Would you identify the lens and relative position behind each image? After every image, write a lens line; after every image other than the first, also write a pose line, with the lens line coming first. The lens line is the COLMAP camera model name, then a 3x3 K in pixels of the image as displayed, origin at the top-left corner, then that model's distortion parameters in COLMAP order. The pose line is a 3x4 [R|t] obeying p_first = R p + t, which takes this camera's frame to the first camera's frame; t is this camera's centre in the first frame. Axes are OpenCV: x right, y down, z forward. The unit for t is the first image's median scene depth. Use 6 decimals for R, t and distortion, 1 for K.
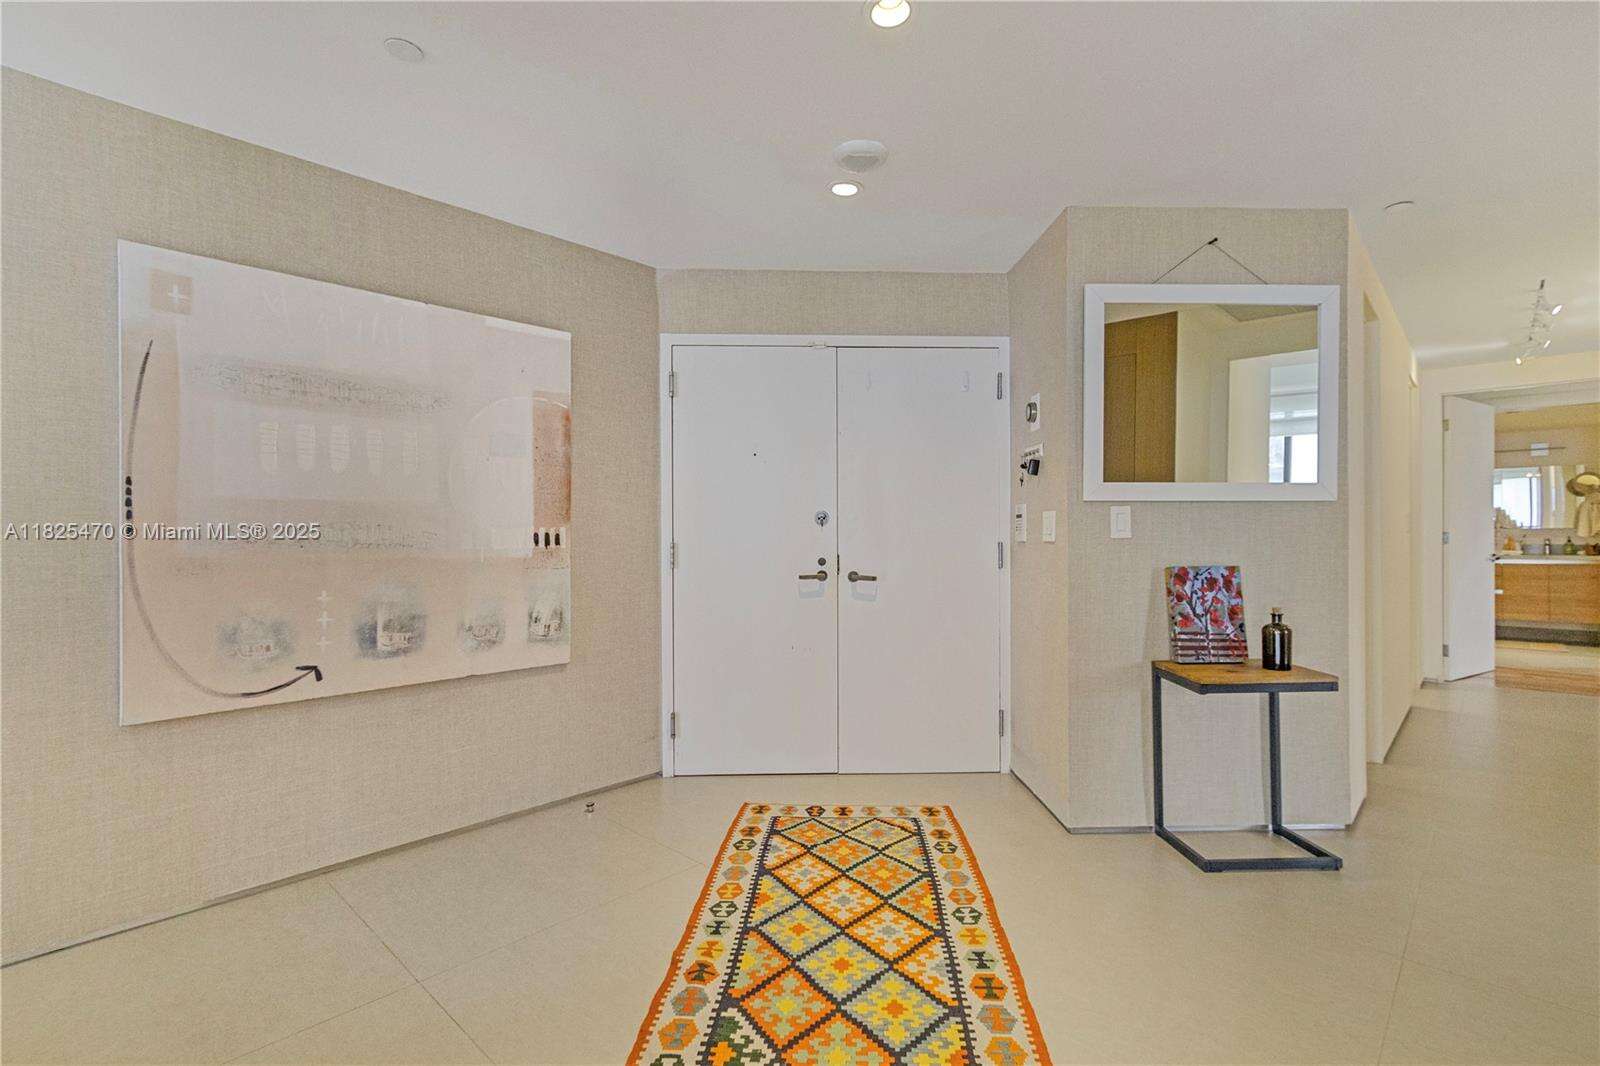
lens RADIAL K [[738.3, 0, 809.0], [0, 738.3, 537.7], [0, 0, 1]] dist [0.006013, -0.000570]
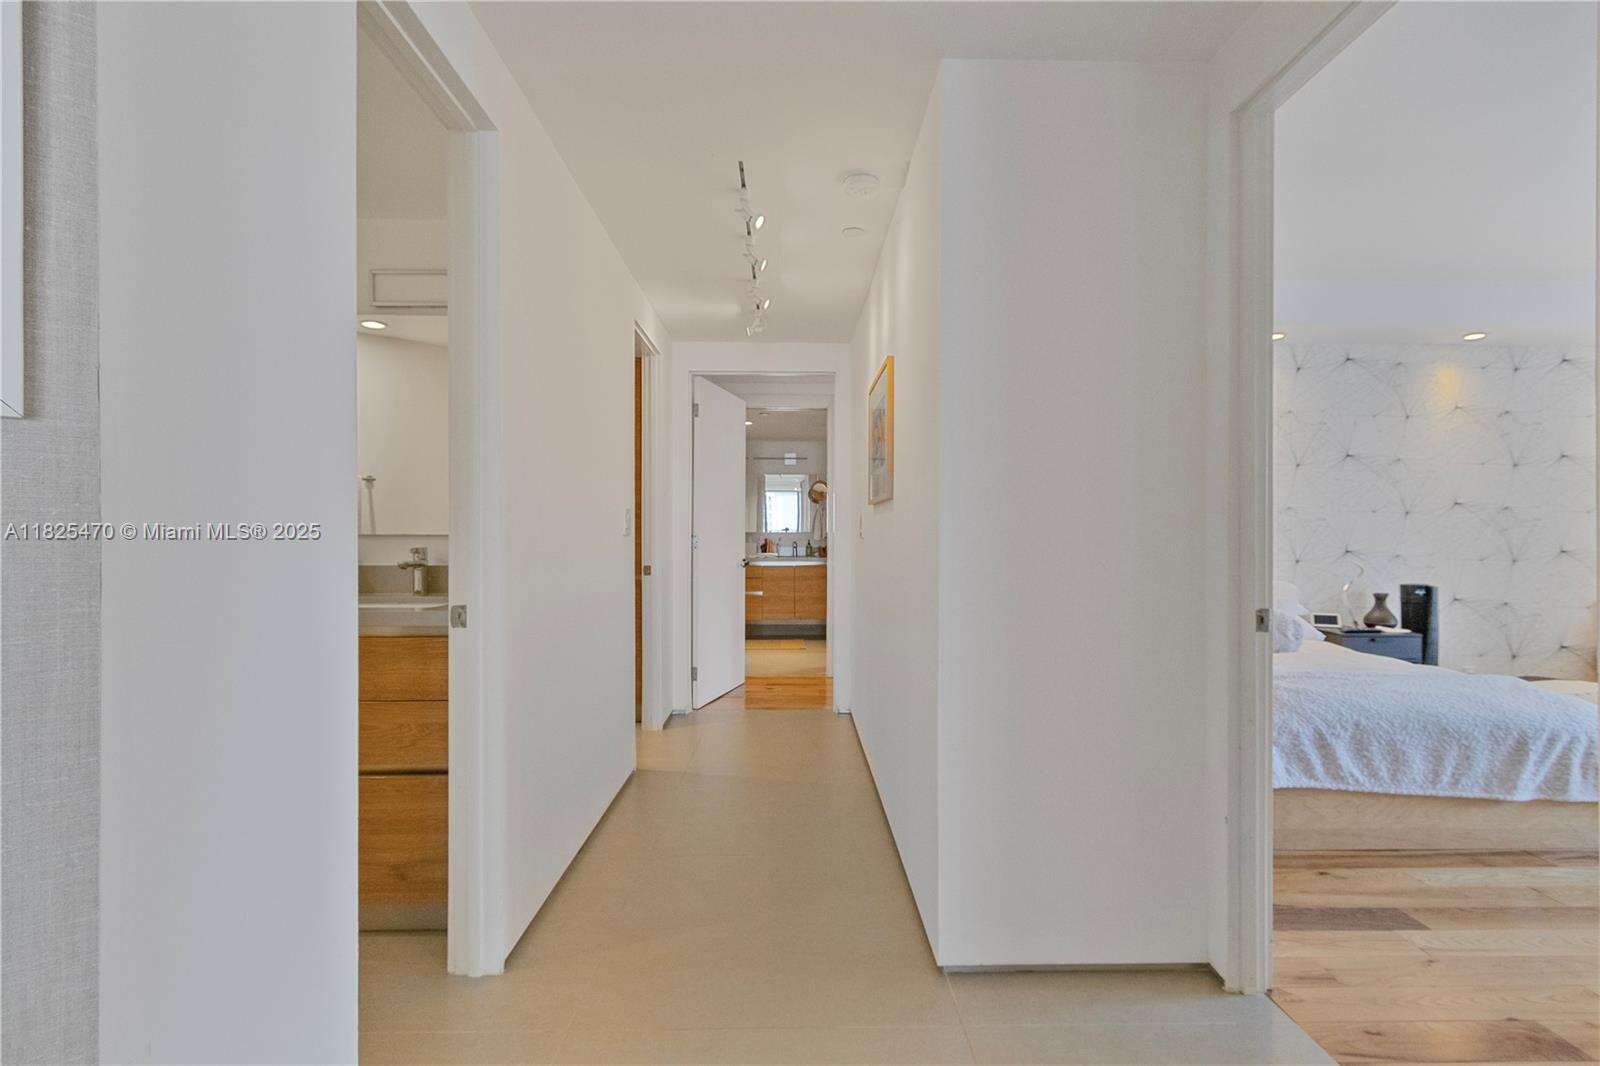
lens RADIAL K [[738.3, 0, 794.6], [0, 738.3, 536.6], [0, 0, 1]] dist [0.006013, -0.000570]
pose [[0.727925, 0.004417, 0.685642, 0.280220], [-0.003011, 0.999990, -0.003245, -0.002467], [-0.685650, 0.000298, 0.727931, 0.236178]]
